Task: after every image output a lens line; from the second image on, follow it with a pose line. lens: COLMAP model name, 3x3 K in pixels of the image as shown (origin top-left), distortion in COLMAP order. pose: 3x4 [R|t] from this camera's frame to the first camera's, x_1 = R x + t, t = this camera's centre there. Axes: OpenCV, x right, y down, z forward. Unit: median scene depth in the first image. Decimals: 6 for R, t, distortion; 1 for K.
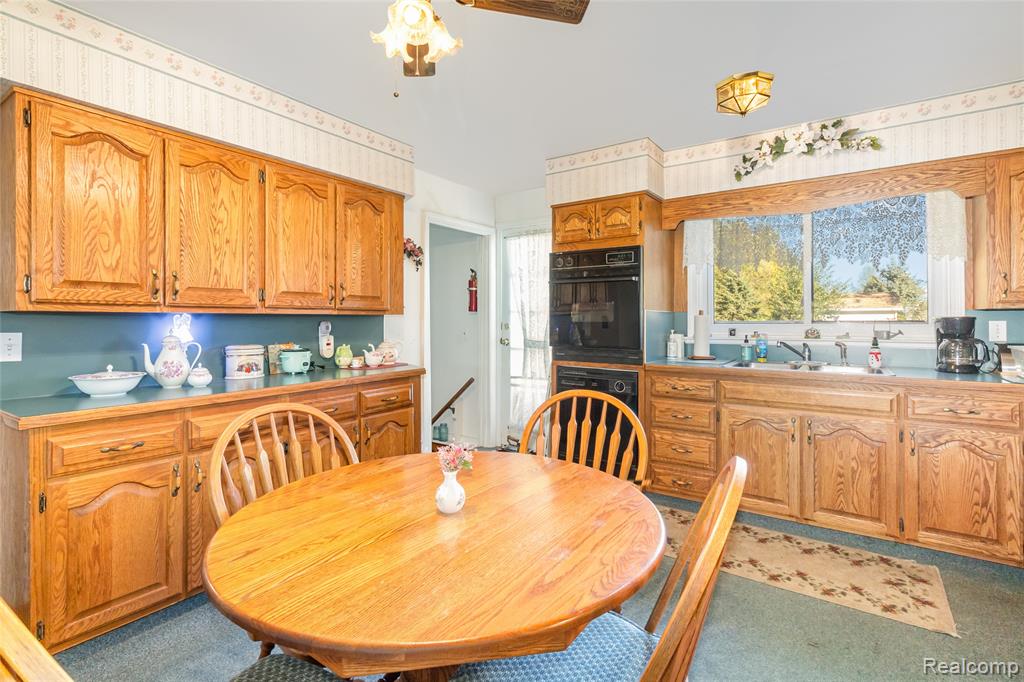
lens RADIAL K [[482.2, 0, 524.9], [0, 482.2, 315.7], [0, 0, 1]] dist [0.003378, 0.001643]
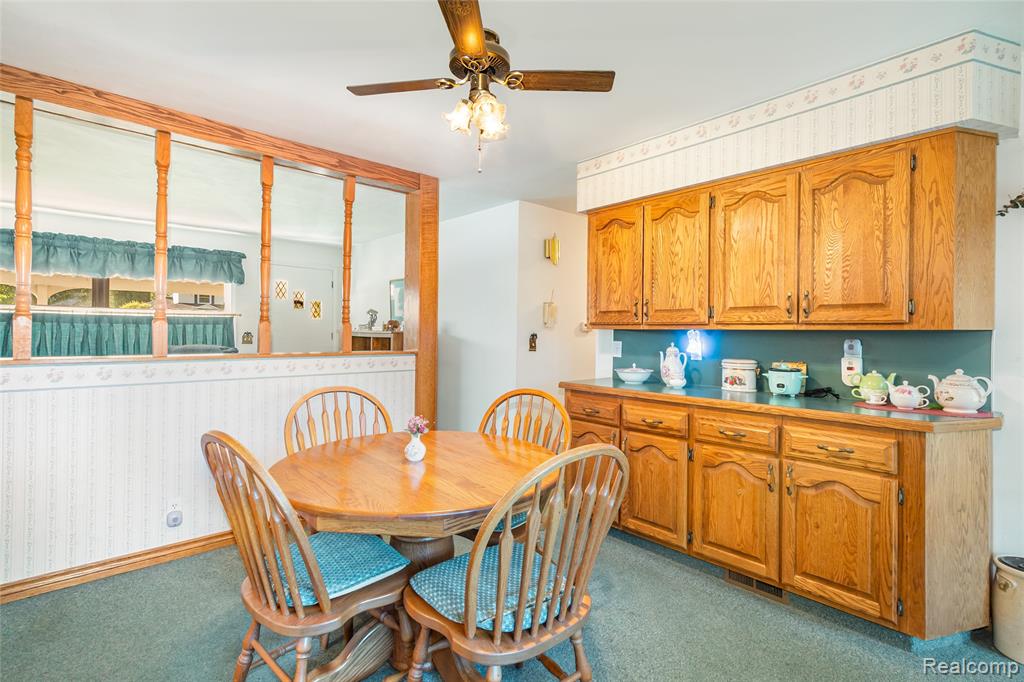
lens RADIAL K [[482.2, 0, 517.6], [0, 482.2, 331.5], [0, 0, 1]] dist [0.003378, 0.001643]
pose [[-0.248058, -0.002950, -0.968741, 0.504911], [-0.002063, 0.999995, -0.002517, 0.002937], [0.968743, 0.001374, -0.248063, 0.706768]]
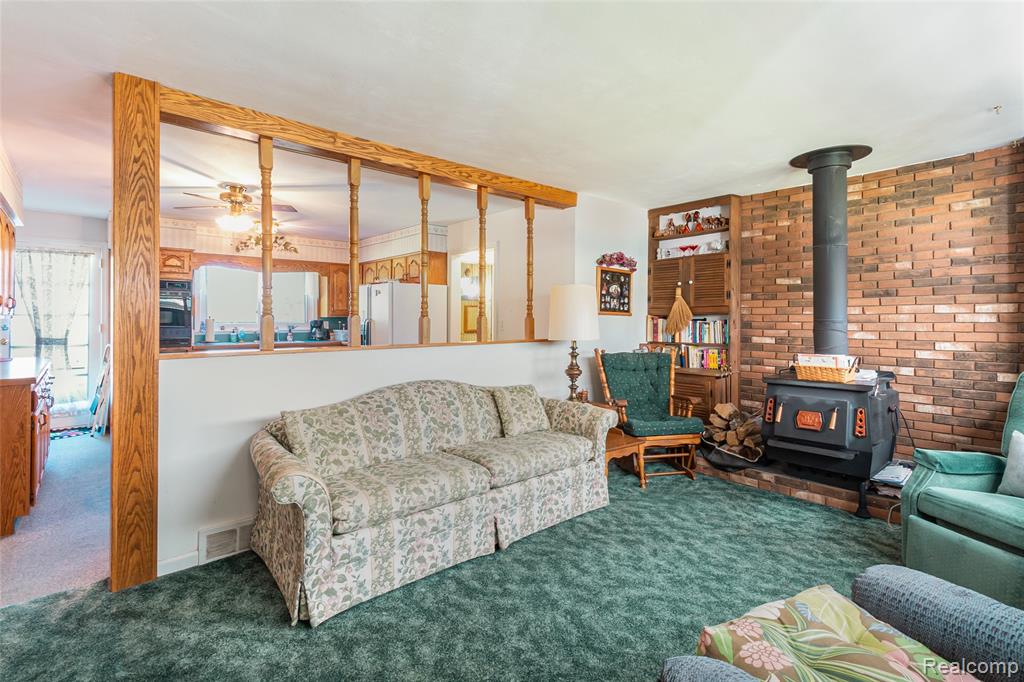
lens RADIAL K [[482.2, 0, 509.4], [0, 482.2, 316.4], [0, 0, 1]] dist [0.003378, 0.001643]
pose [[0.260980, 0.003451, 0.965338, -1.252340], [-0.008251, 0.999965, -0.001345, -0.019023], [-0.965309, -0.007614, 0.261000, -0.645260]]
